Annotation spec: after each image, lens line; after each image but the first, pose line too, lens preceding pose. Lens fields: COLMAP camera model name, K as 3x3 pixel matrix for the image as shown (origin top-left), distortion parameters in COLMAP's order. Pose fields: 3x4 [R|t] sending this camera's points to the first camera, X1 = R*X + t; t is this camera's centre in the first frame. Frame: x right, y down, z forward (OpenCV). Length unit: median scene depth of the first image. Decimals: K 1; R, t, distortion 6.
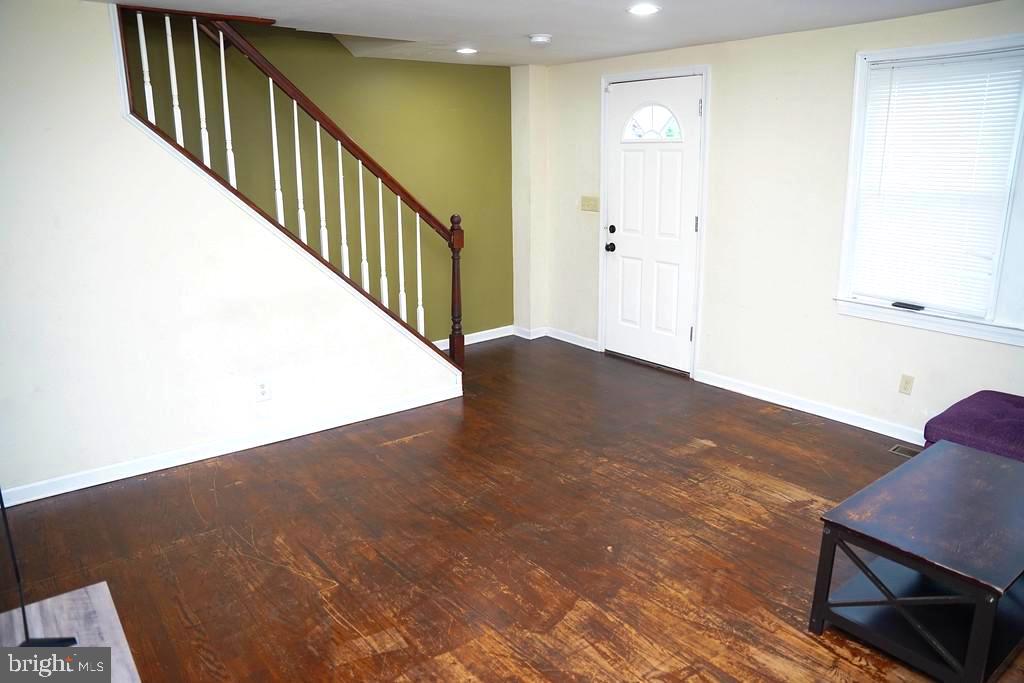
lens RADIAL K [[702.7, 0, 512.0], [0, 702.7, 341.5], [0, 0, 1]] dist [-0.127354, 0.005549]
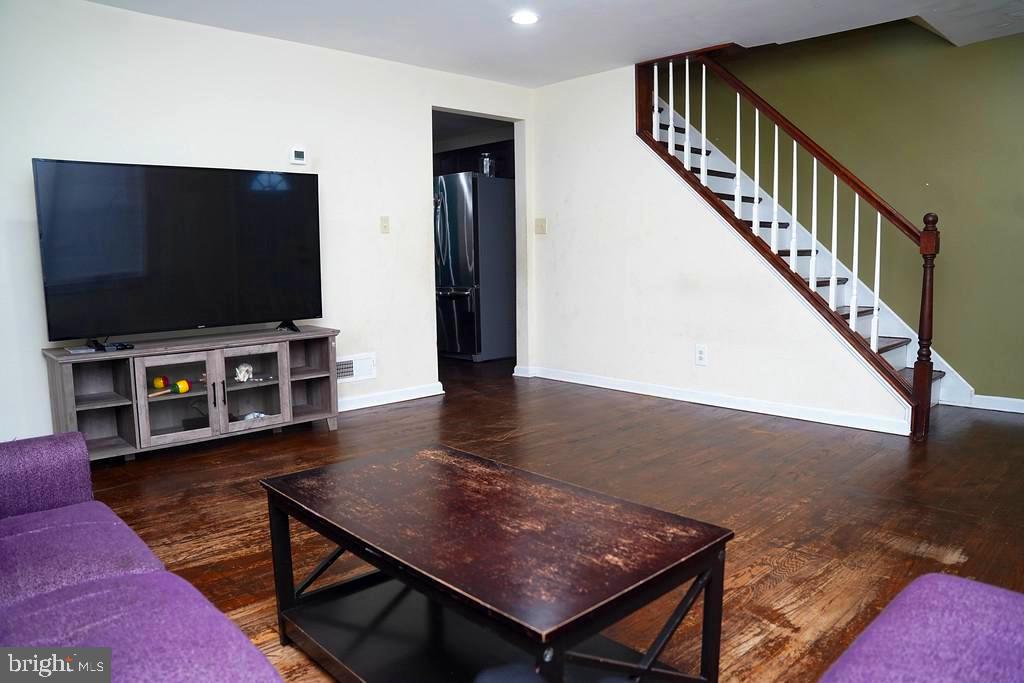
lens RADIAL K [[702.7, 0, 512.0], [0, 702.7, 341.5], [0, 0, 1]] dist [-0.127354, 0.005549]
pose [[0.089184, 0.122491, -0.988454, 0.925065], [-0.245642, 0.964460, 0.097354, 0.011977], [0.965249, 0.234123, 0.116103, 0.654585]]
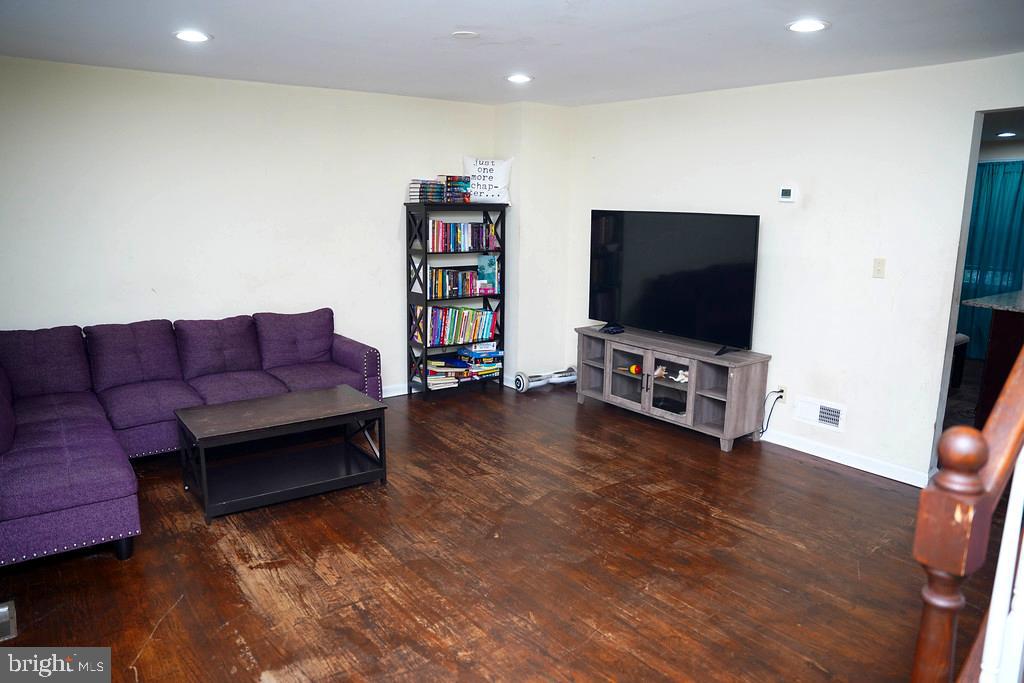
lens RADIAL K [[702.7, 0, 512.0], [0, 702.7, 341.5], [0, 0, 1]] dist [-0.127354, 0.005549]
pose [[-0.999885, -0.011448, 0.009943, 0.095821], [-0.005821, 0.895320, 0.445385, -0.427080], [-0.014001, 0.445276, -0.895284, 1.648161]]
